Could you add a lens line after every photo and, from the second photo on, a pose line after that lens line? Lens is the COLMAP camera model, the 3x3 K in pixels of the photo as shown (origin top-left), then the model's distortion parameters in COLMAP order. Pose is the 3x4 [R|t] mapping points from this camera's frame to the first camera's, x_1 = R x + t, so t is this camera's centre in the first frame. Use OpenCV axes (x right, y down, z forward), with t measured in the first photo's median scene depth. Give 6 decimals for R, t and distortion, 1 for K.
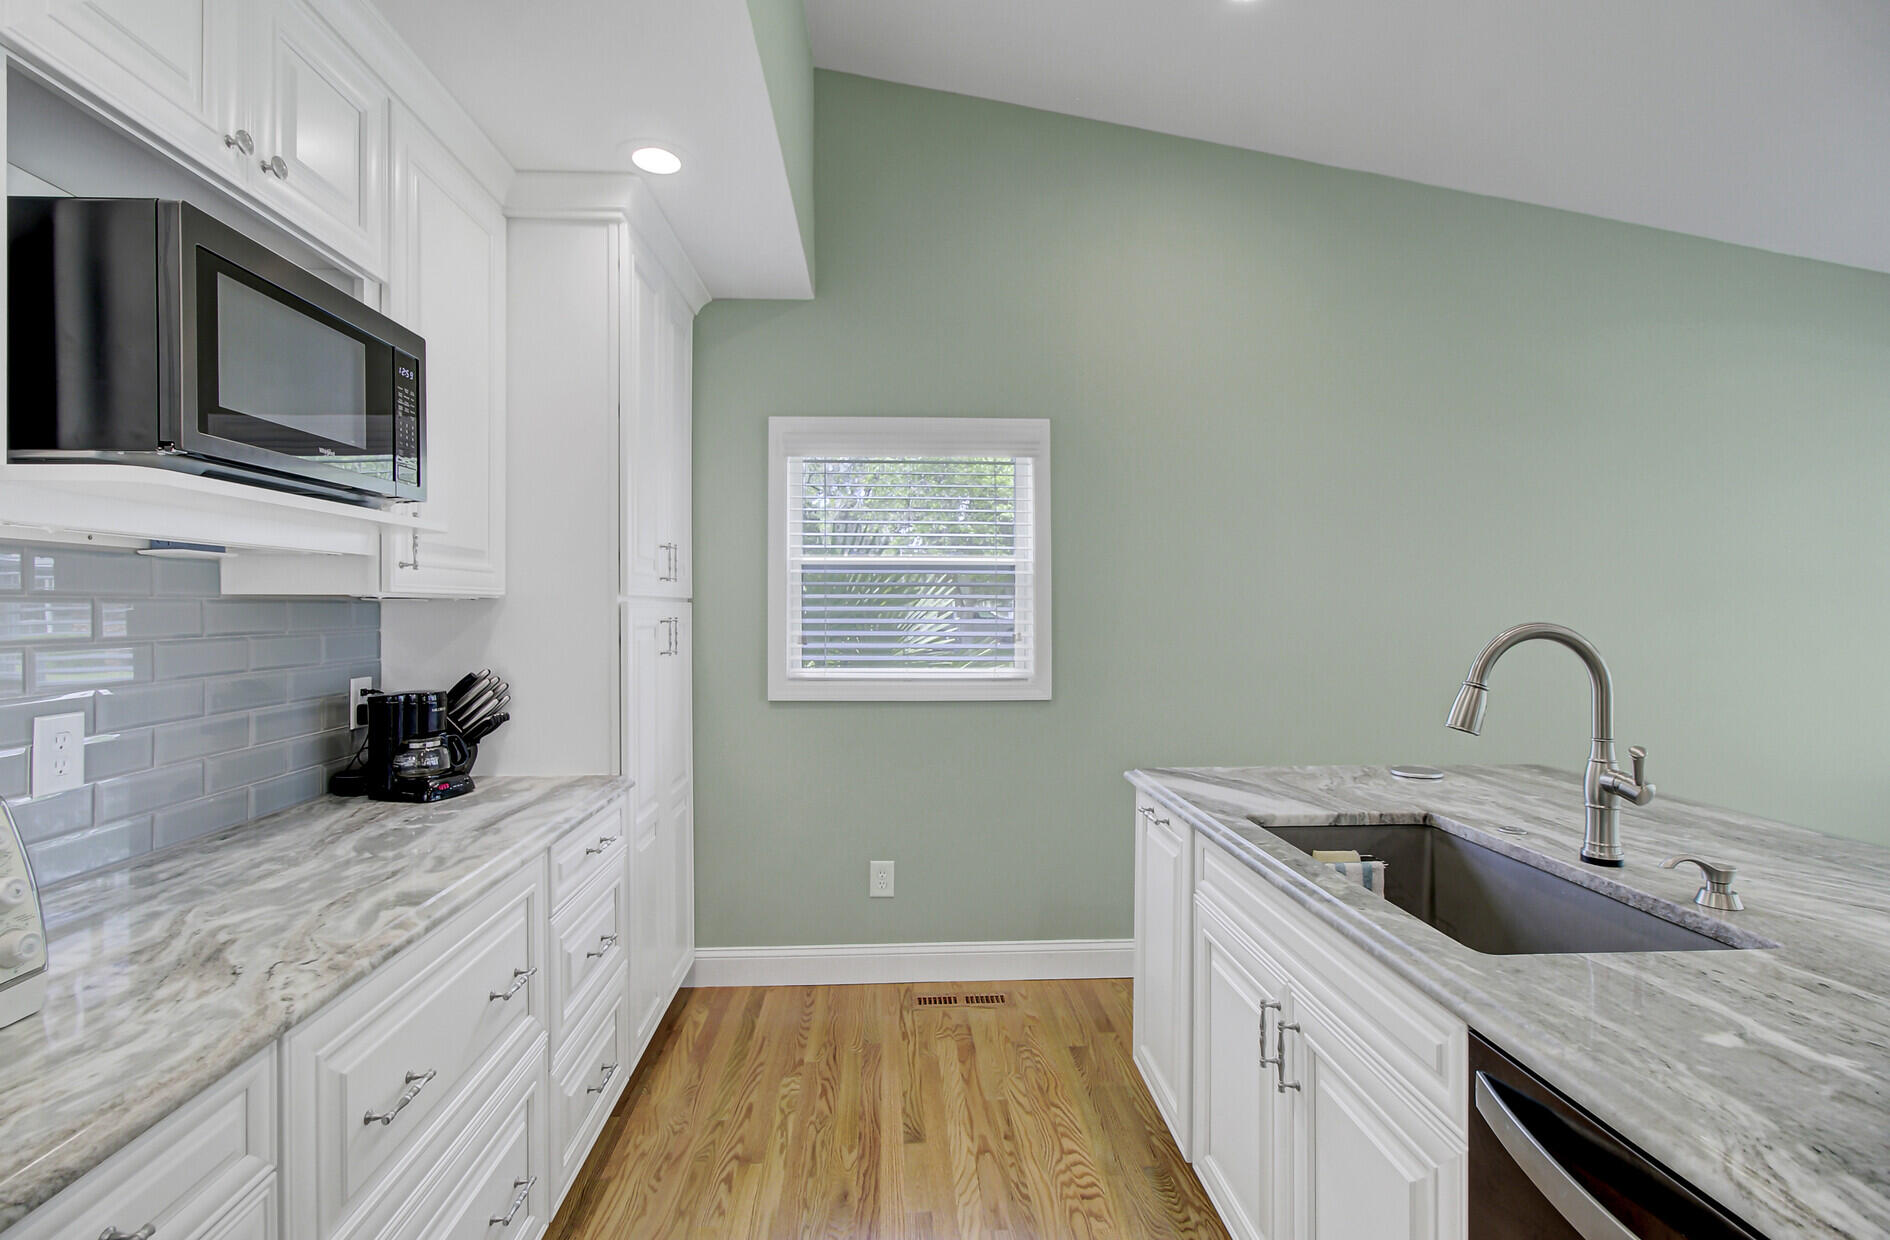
lens RADIAL K [[872.2, 0, 930.7], [0, 872.2, 616.6], [0, 0, 1]] dist [0.001904, 0.001243]
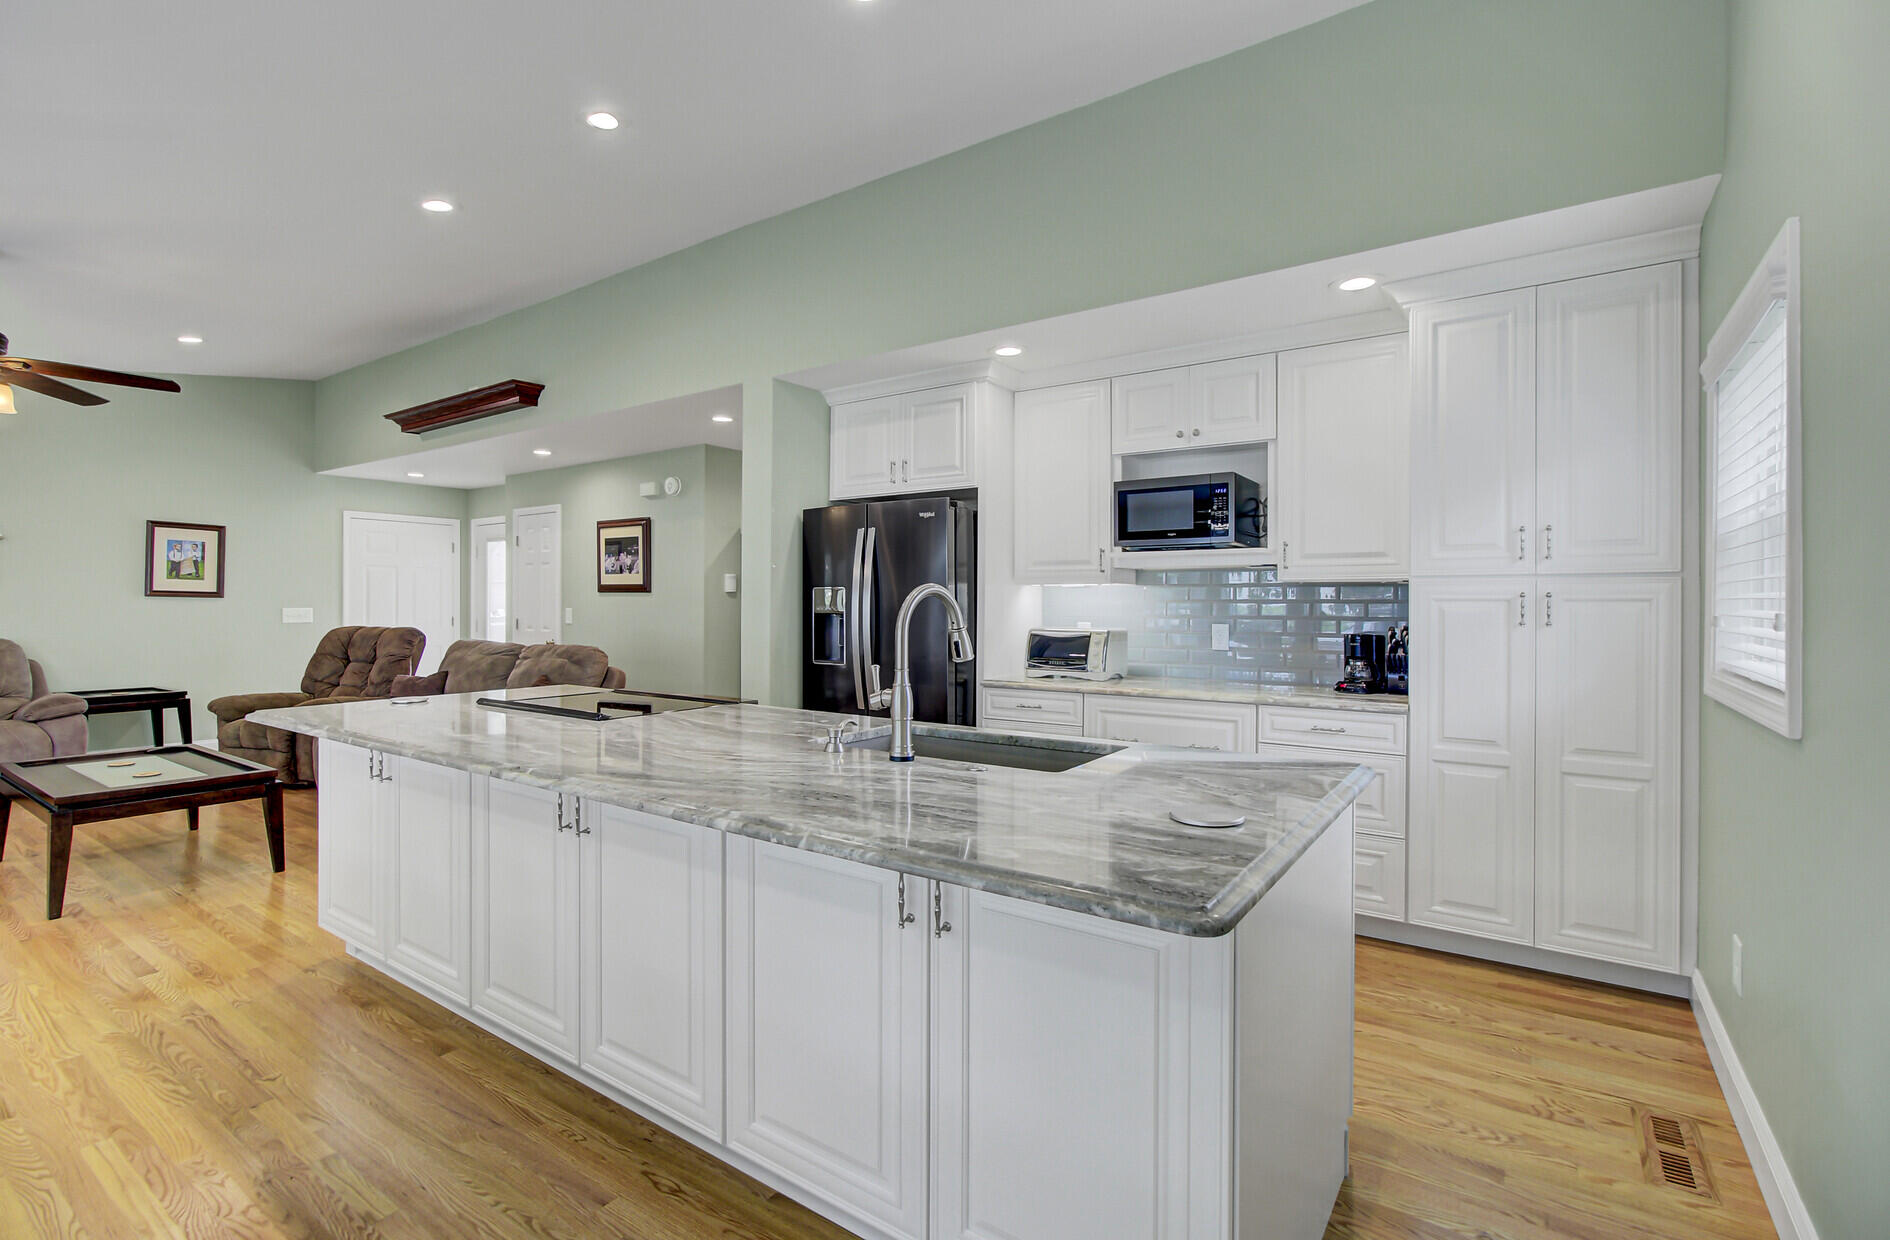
lens RADIAL K [[872.2, 0, 935.3], [0, 872.2, 606.6], [0, 0, 1]] dist [0.001904, 0.001243]
pose [[-0.620955, 0.001984, -0.783844, 1.098042], [-0.009647, 0.999902, 0.010174, 0.017633], [0.783787, 0.013879, -0.620874, 1.148586]]
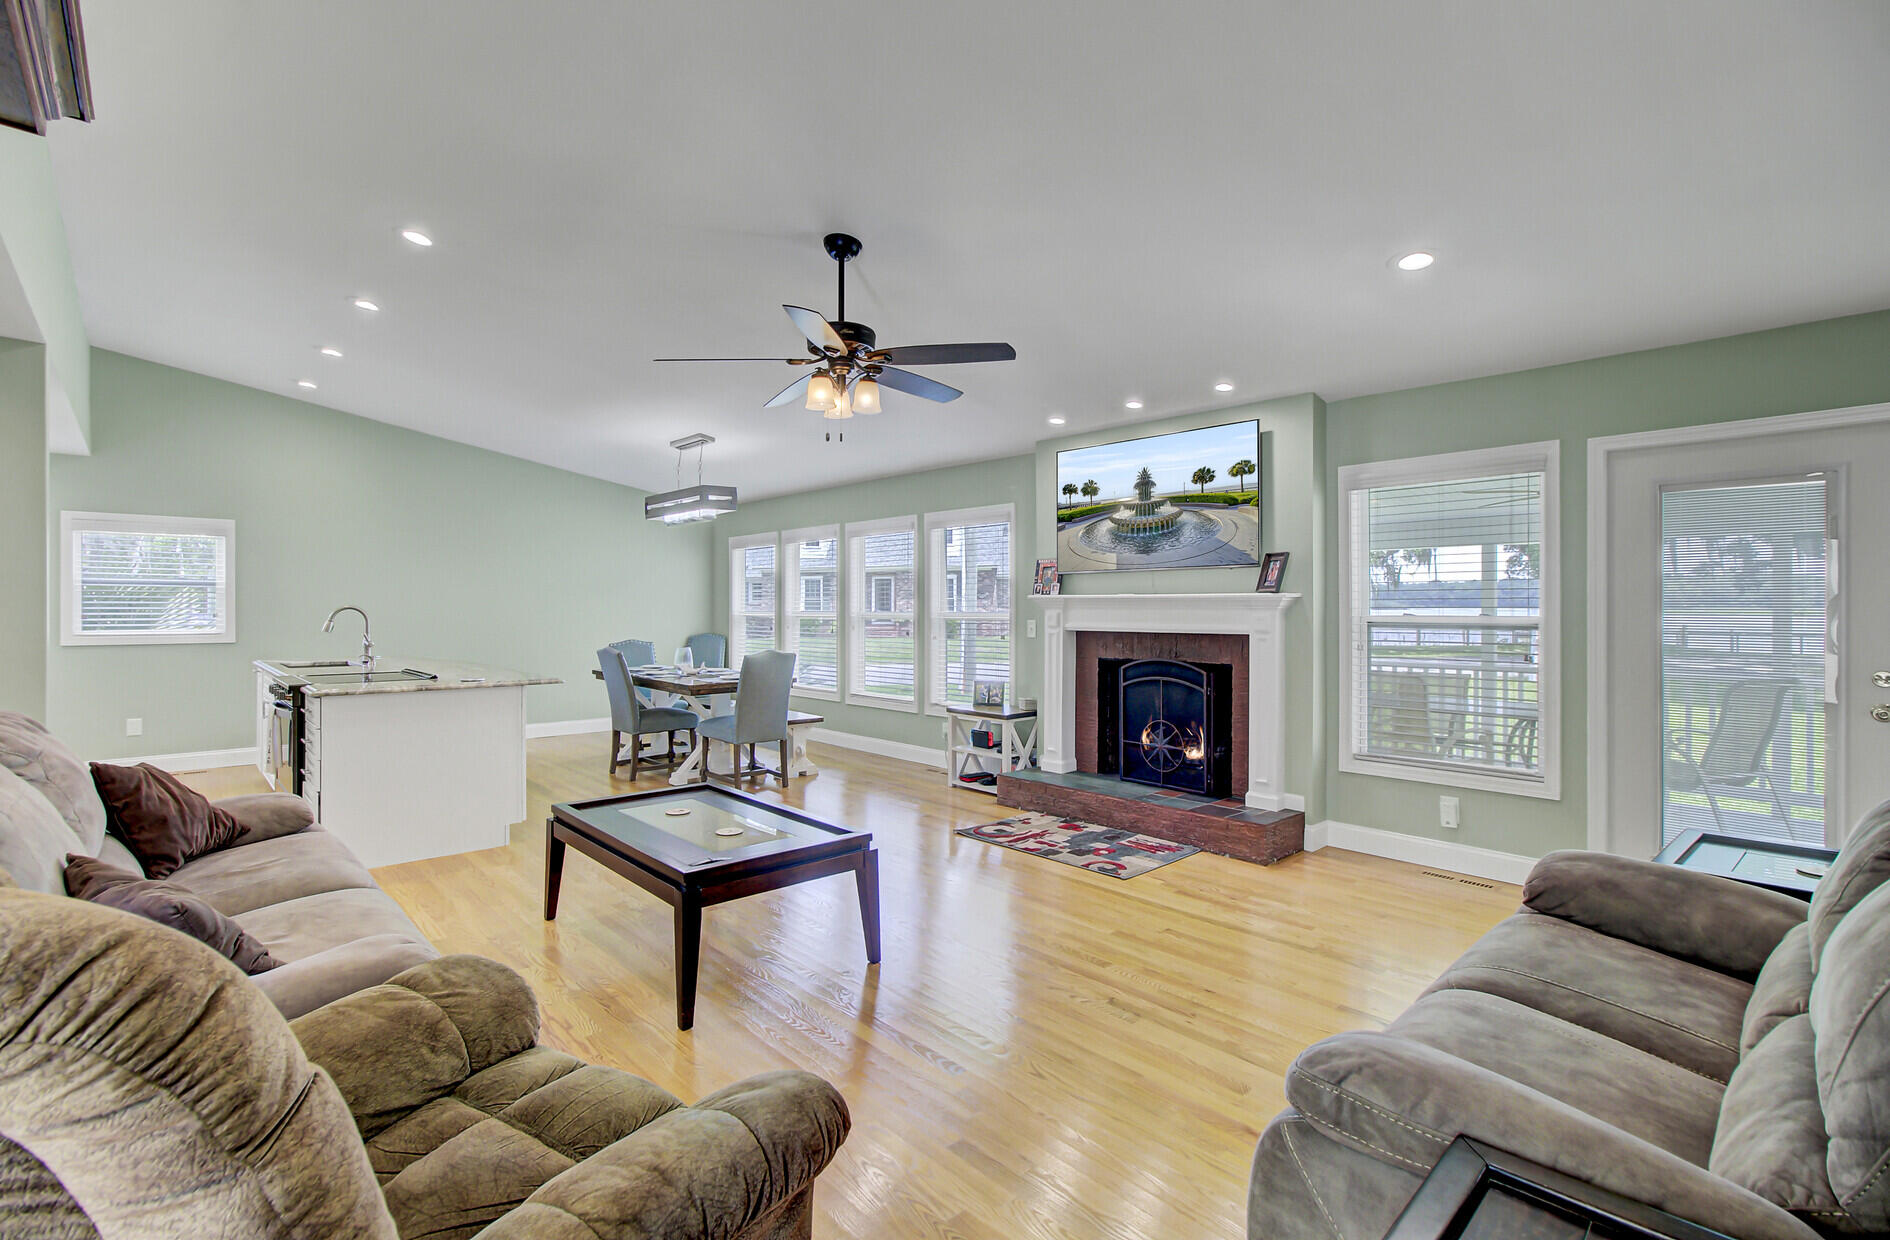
lens RADIAL K [[872.2, 0, 954.1], [0, 872.2, 611.1], [0, 0, 1]] dist [0.001904, 0.001243]
pose [[0.780128, -0.000690, 0.625619, 0.215654], [0.003596, 0.999988, -0.003381, 0.033452], [-0.625609, 0.004888, 0.780121, -2.438389]]
